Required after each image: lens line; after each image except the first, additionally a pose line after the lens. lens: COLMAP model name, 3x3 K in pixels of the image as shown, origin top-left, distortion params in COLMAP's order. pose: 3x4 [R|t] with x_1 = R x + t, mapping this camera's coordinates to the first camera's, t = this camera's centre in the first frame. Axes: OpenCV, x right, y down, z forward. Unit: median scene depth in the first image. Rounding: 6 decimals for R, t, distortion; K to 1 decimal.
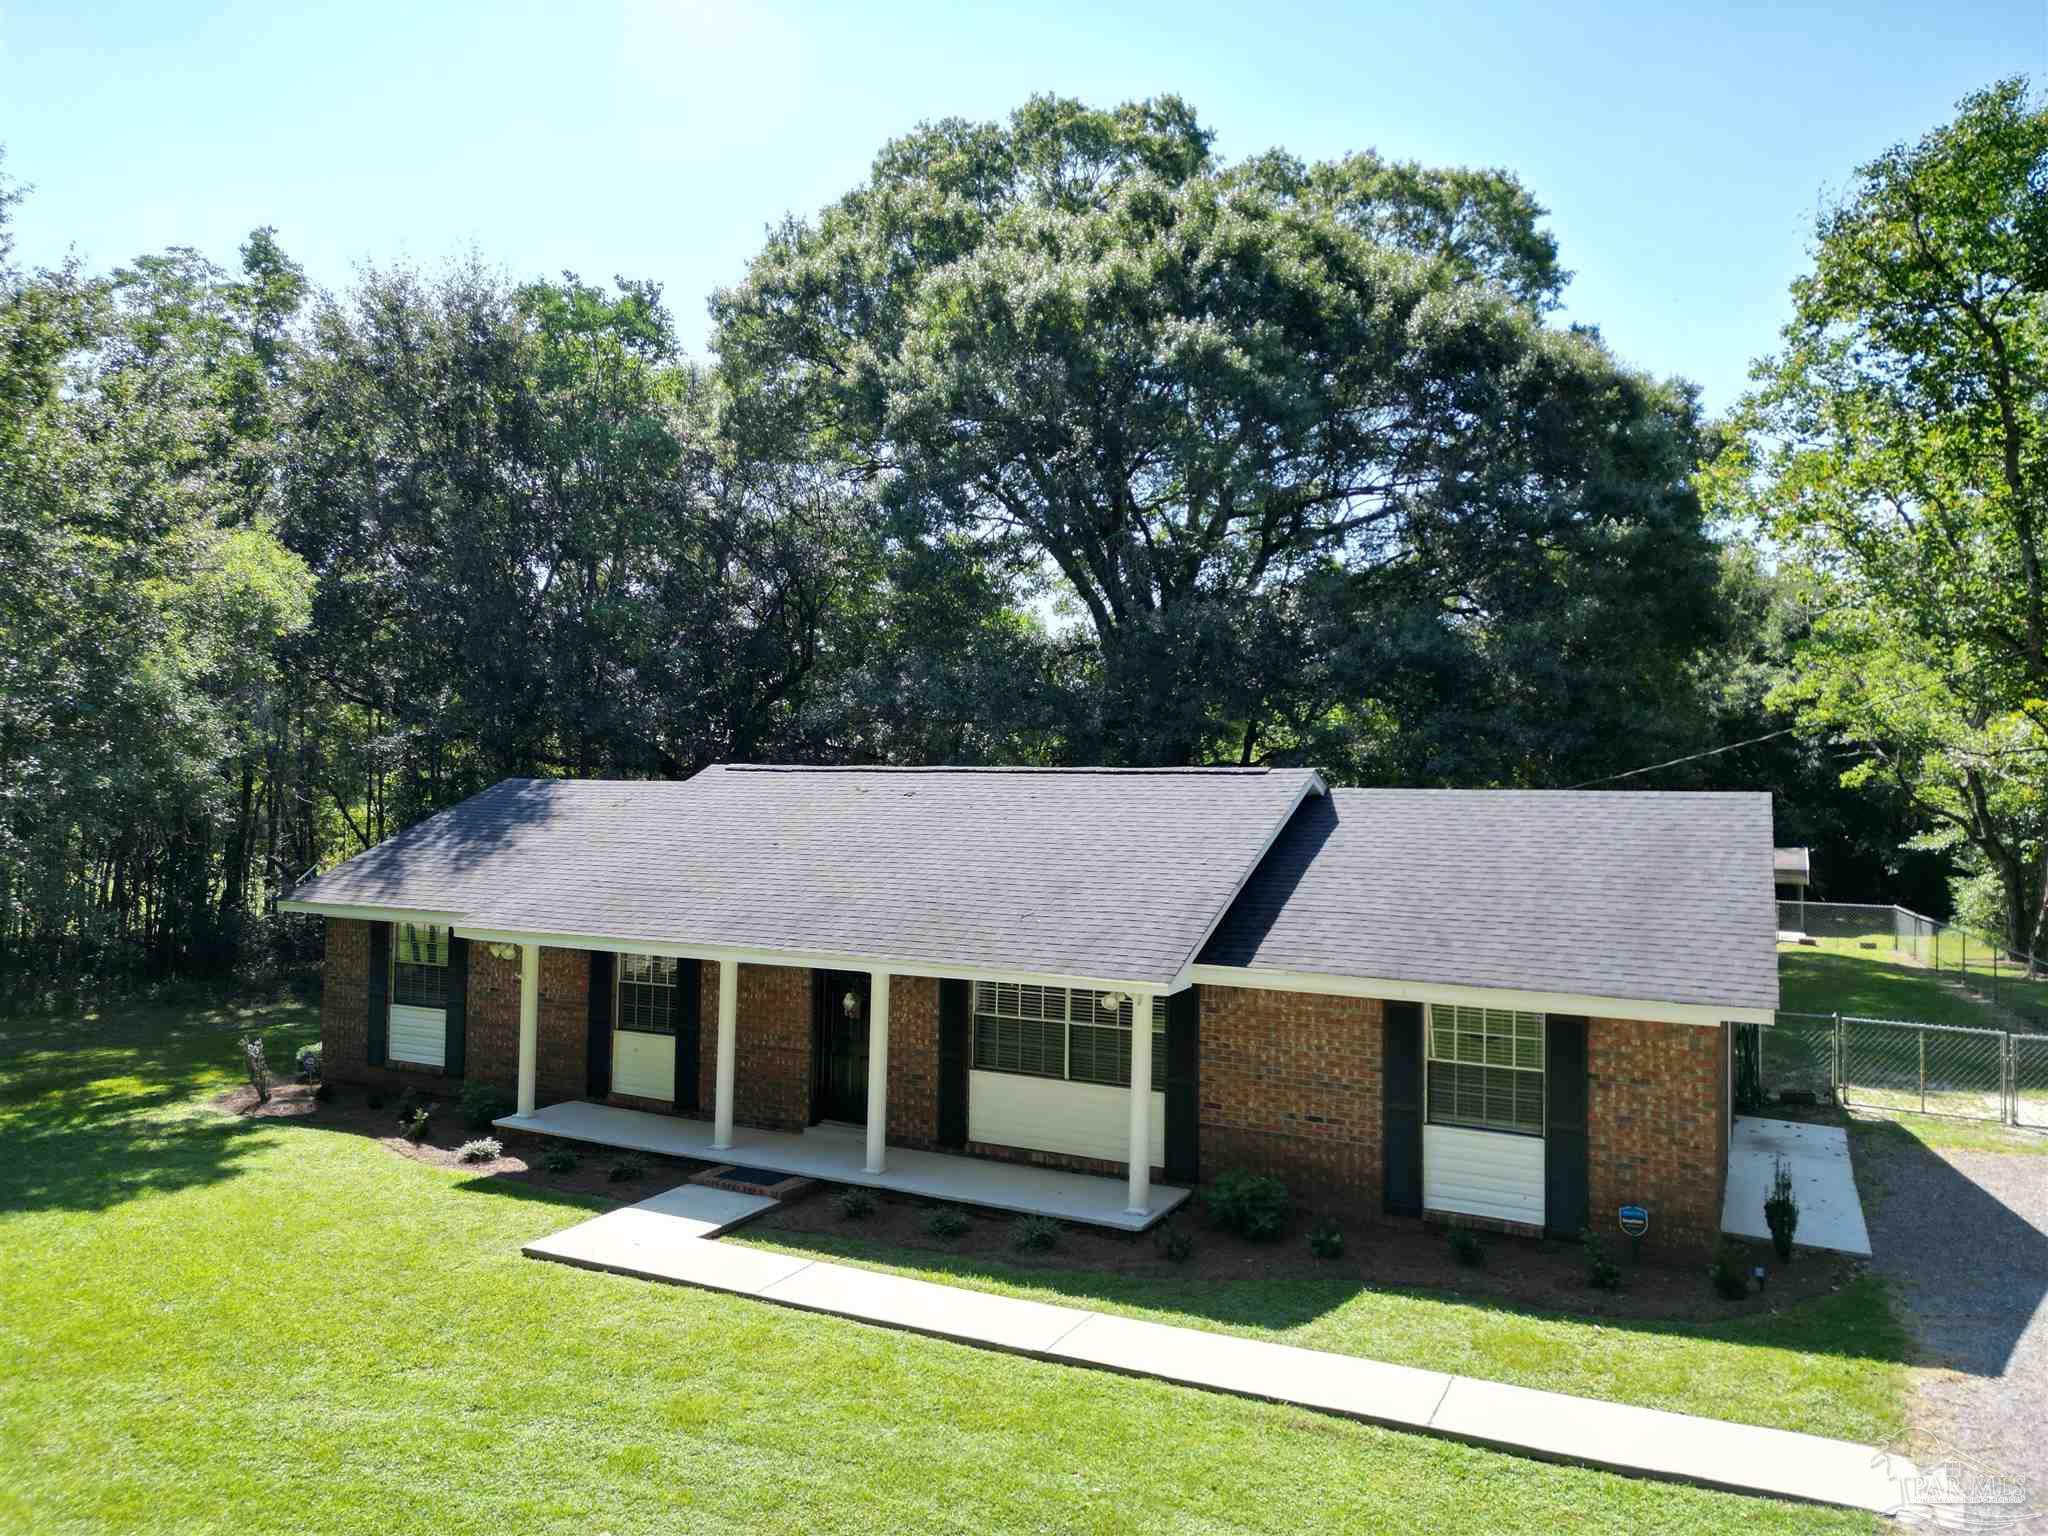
lens RADIAL K [[1465.6, 0, 1024.0], [0, 1465.6, 768.0], [0, 0, 1]] dist [0.037267, -0.004636]
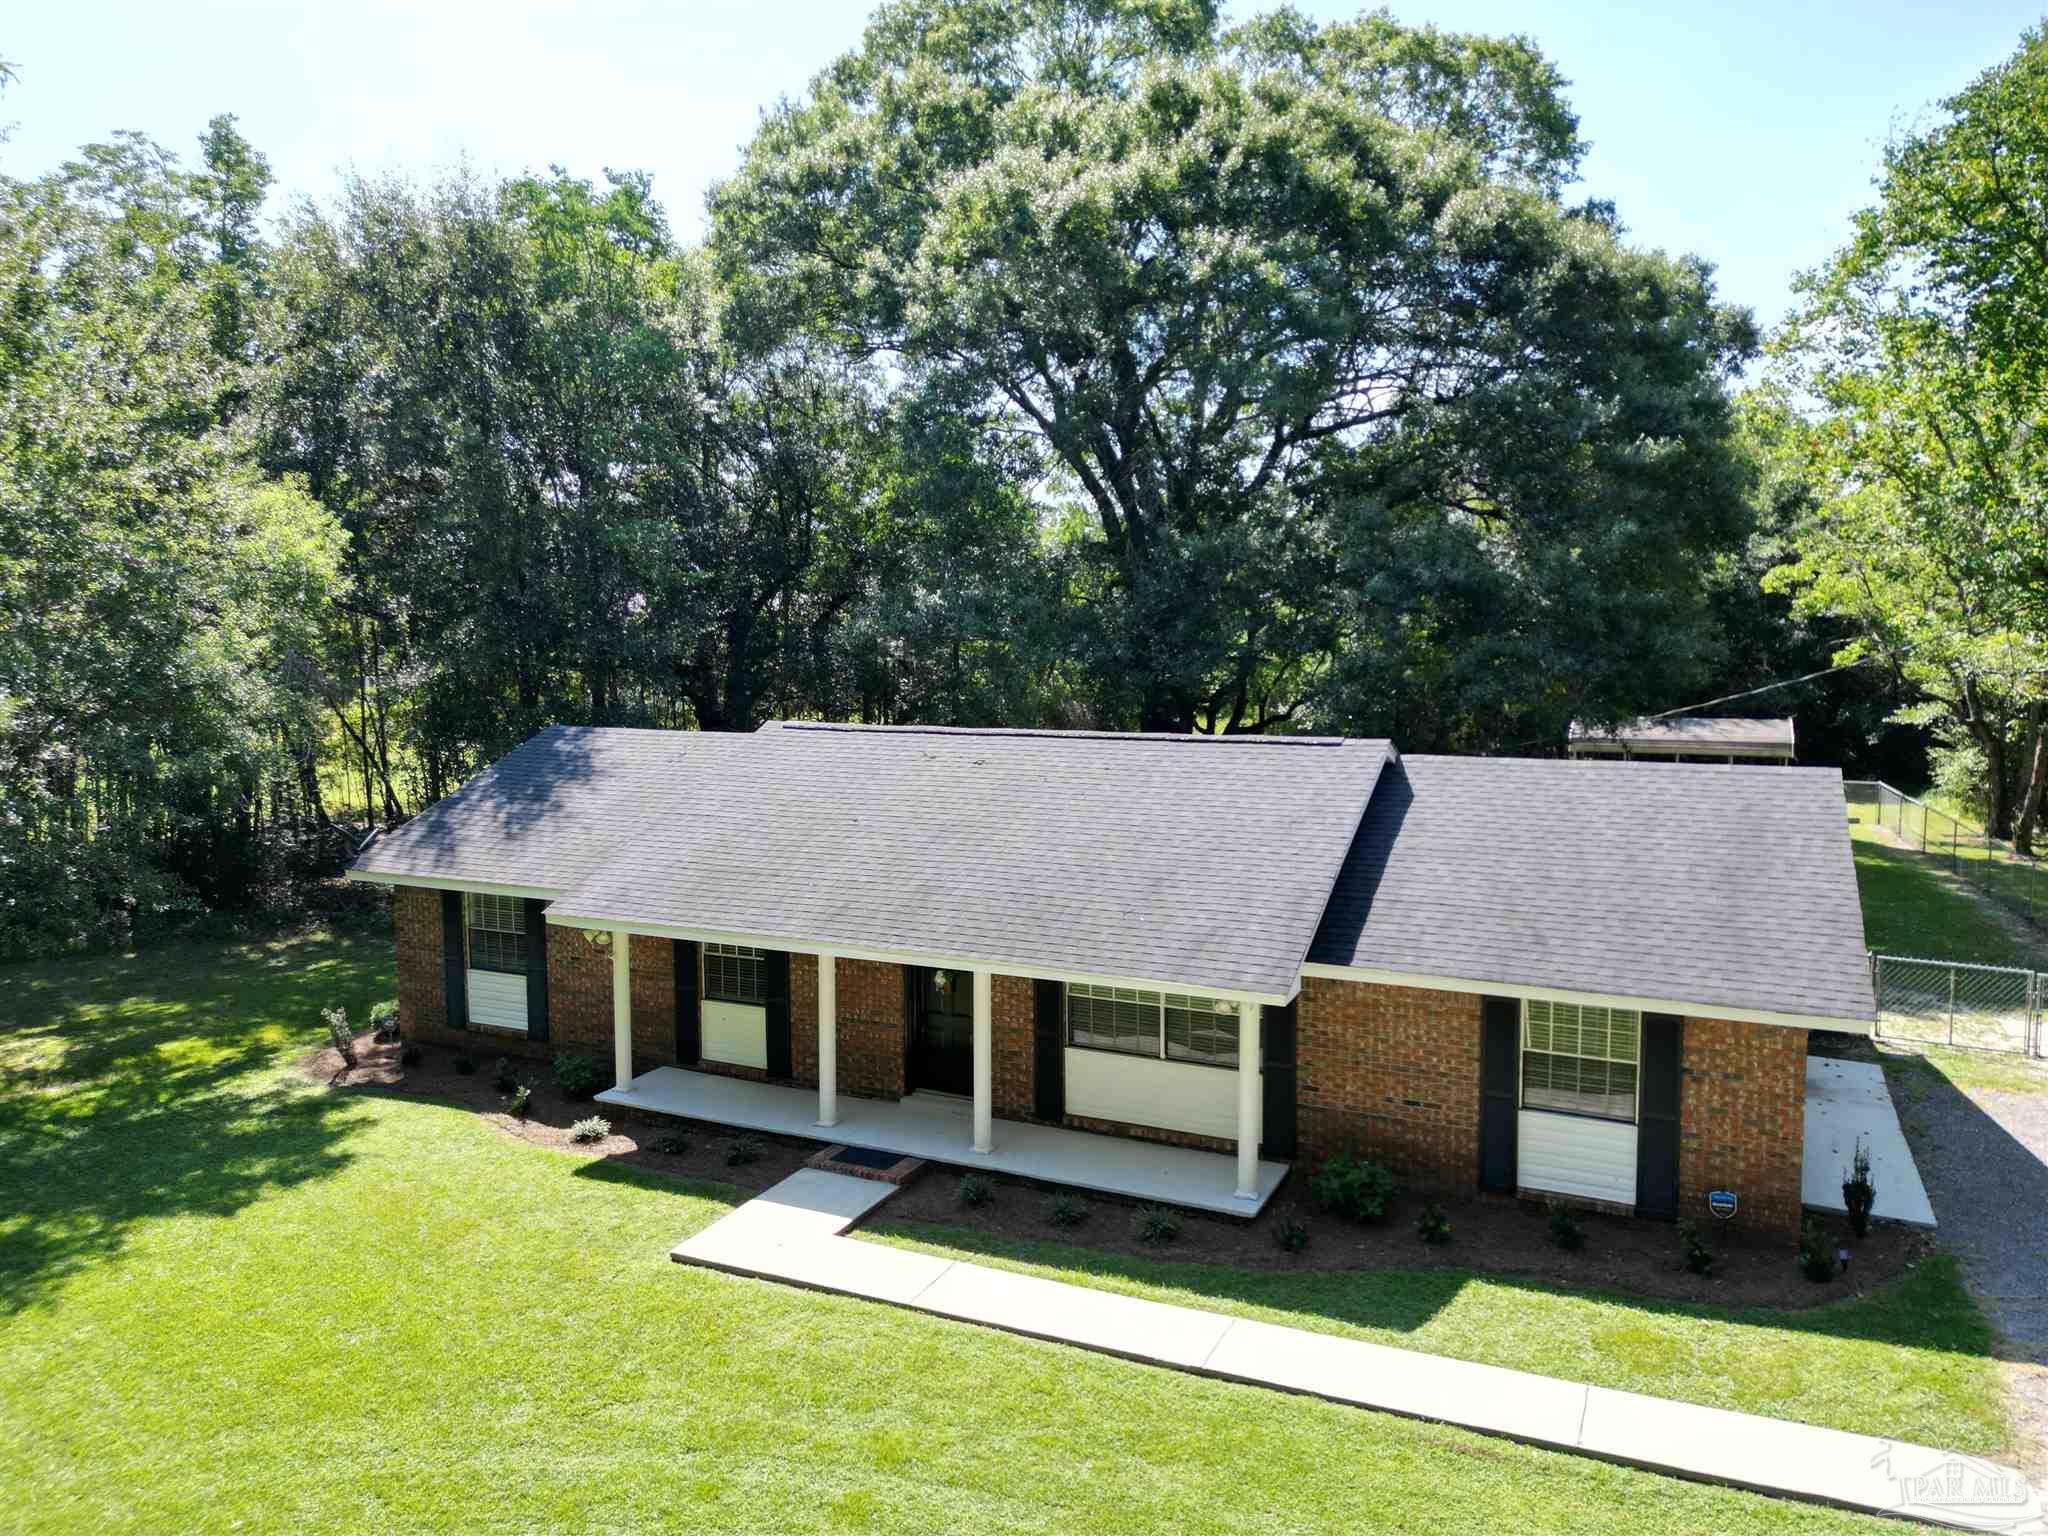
lens RADIAL K [[1465.7, 0, 1016.6], [0, 1465.7, 767.8], [0, 0, 1]] dist [0.038612, -0.006441]
pose [[0.999148, -0.024423, 0.033261, -0.090914], [0.020132, 0.992110, 0.123743, -0.107864], [-0.036021, -0.122968, 0.991757, -0.005462]]
